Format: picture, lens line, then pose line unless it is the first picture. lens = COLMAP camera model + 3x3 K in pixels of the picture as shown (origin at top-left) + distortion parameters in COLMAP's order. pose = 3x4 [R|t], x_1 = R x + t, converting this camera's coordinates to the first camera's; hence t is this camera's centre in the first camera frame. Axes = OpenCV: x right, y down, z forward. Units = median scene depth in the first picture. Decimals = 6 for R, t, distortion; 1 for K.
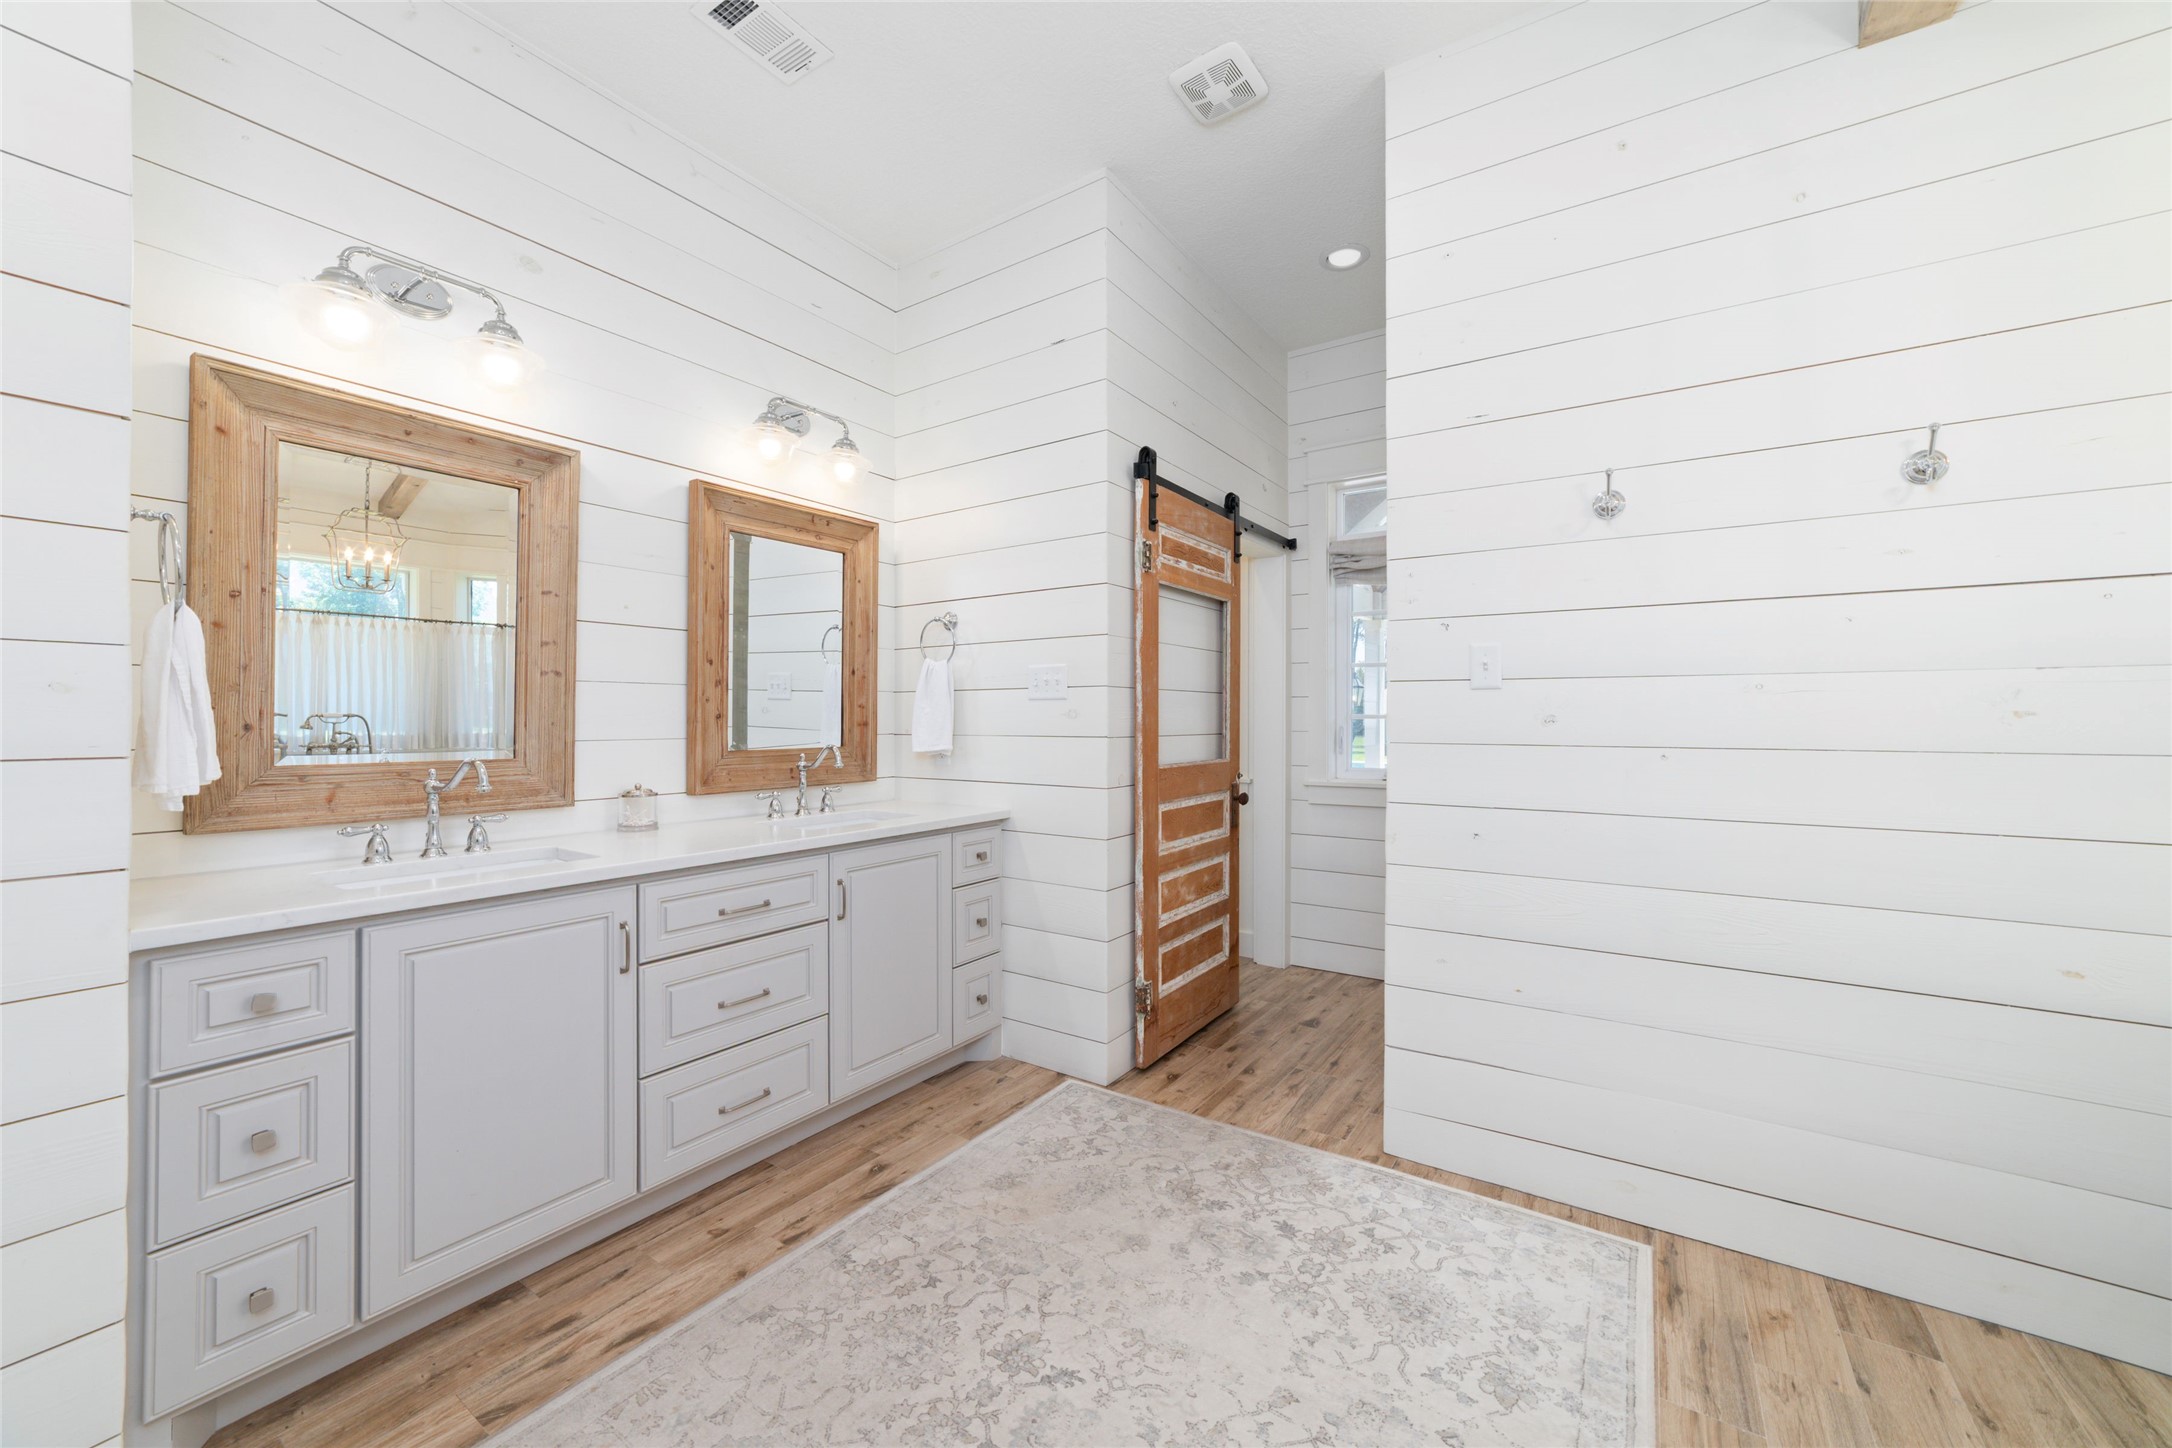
lens RADIAL K [[833.1, 0, 1089.7], [0, 833.1, 718.2], [0, 0, 1]] dist [-0.017953, 0.006672]
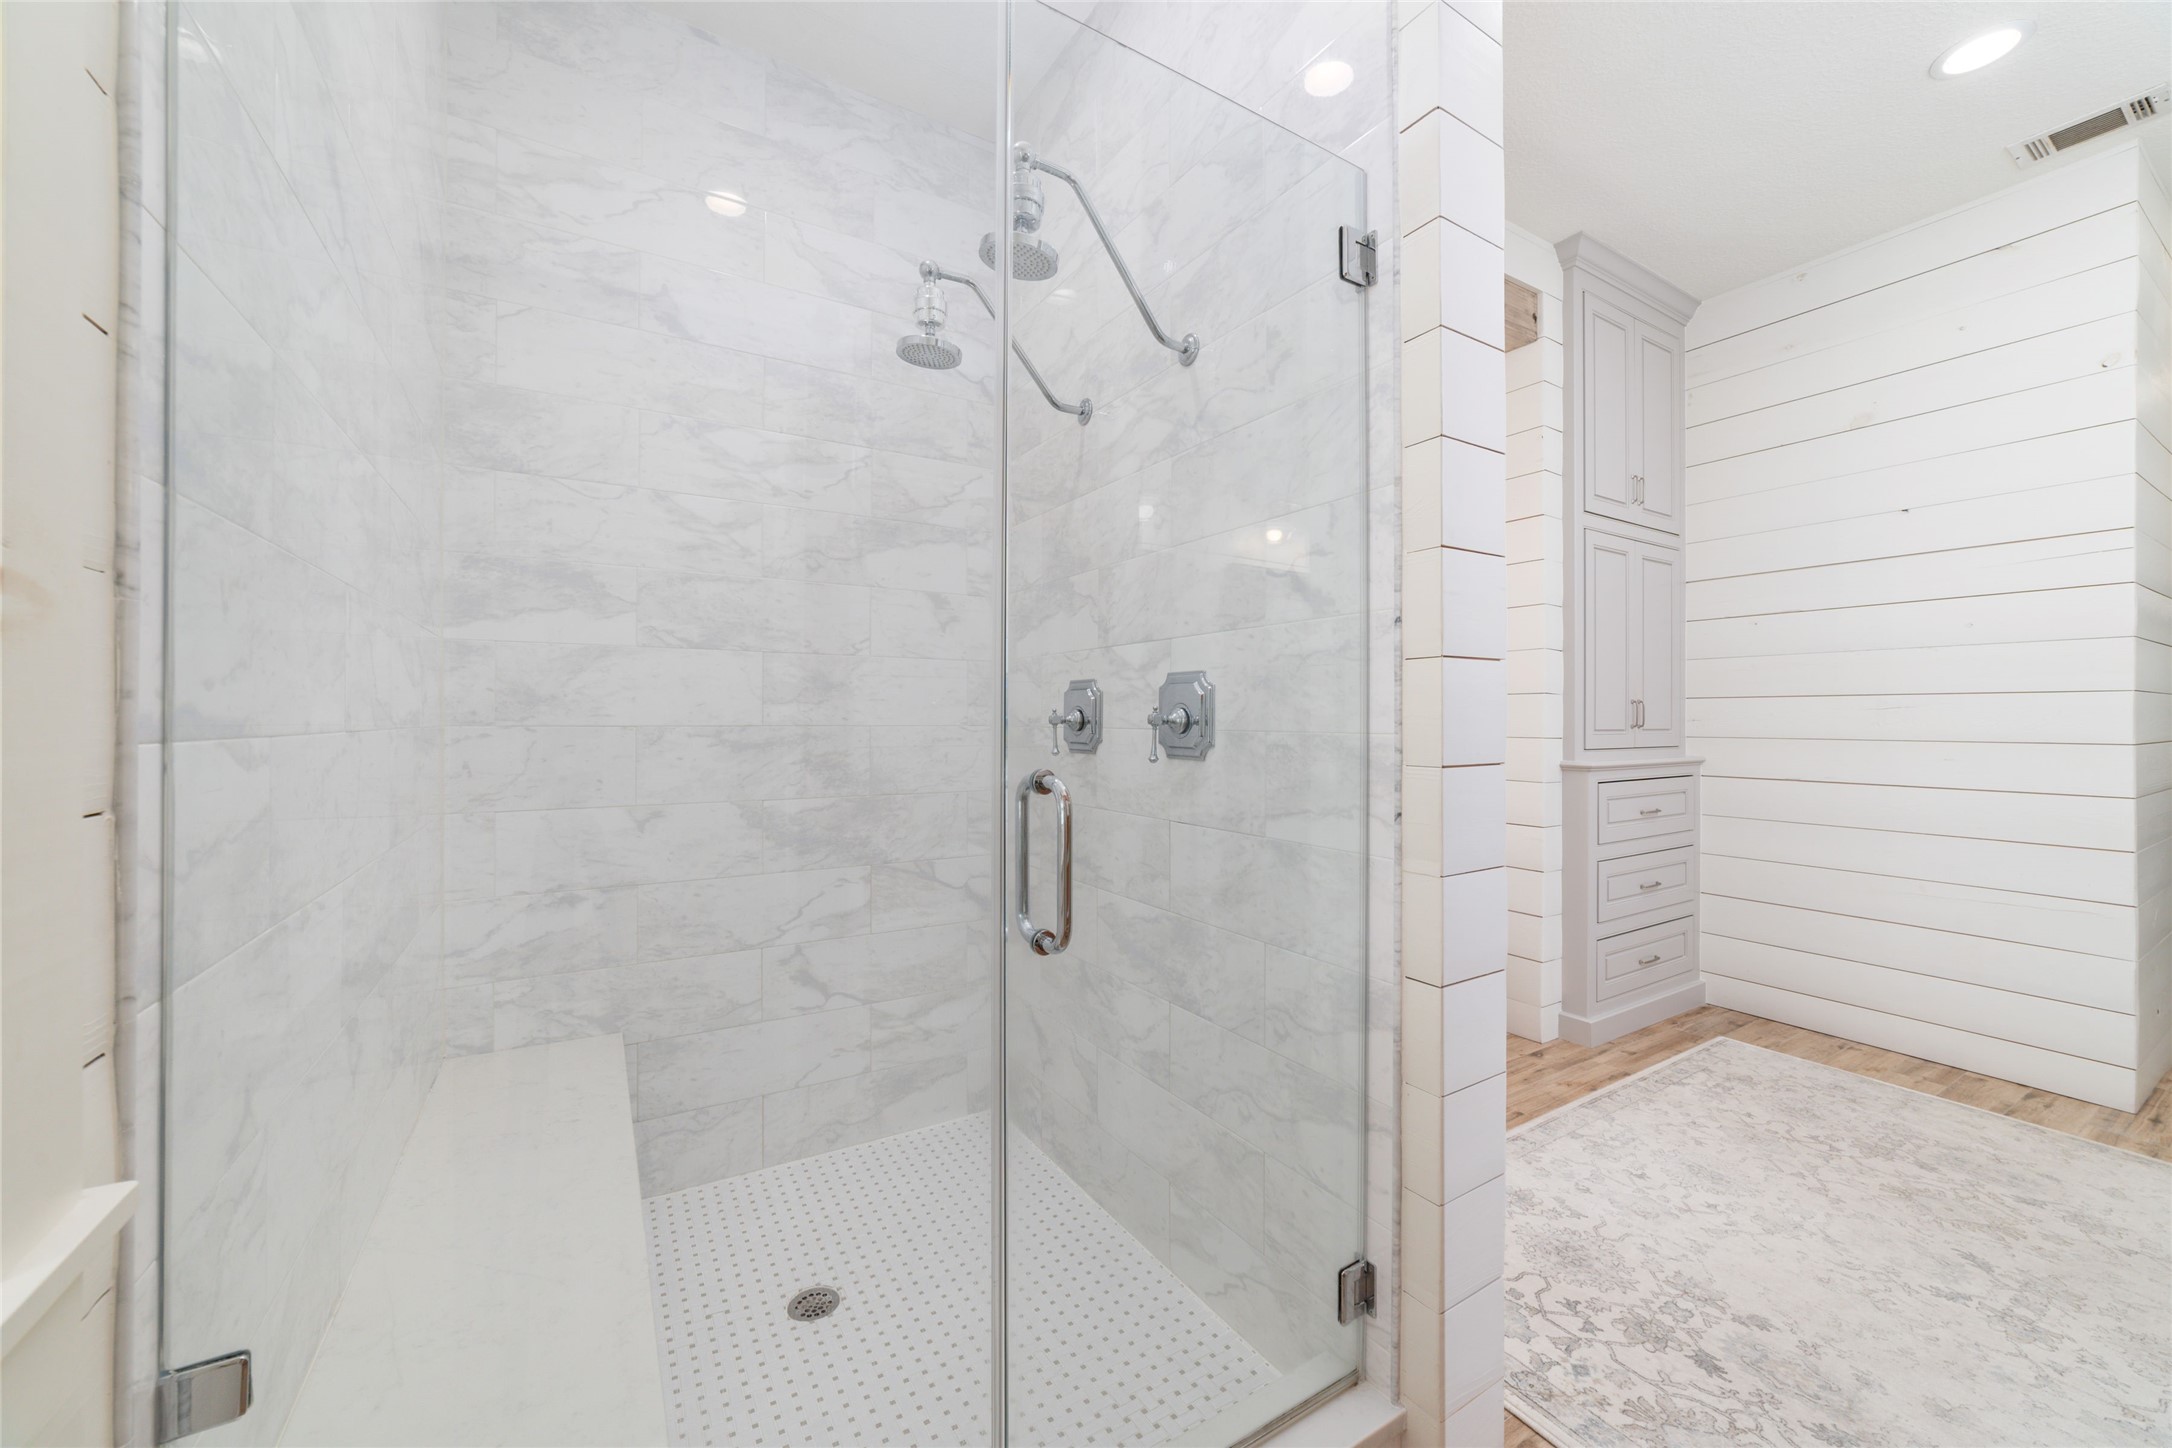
lens RADIAL K [[833.1, 0, 1096.2], [0, 833.1, 717.0], [0, 0, 1]] dist [-0.017953, 0.006672]
pose [[-0.913728, -0.002635, 0.406318, 0.417097], [-0.005133, 0.999974, -0.005059, 0.004594], [-0.406294, -0.006708, -0.913718, 1.801727]]
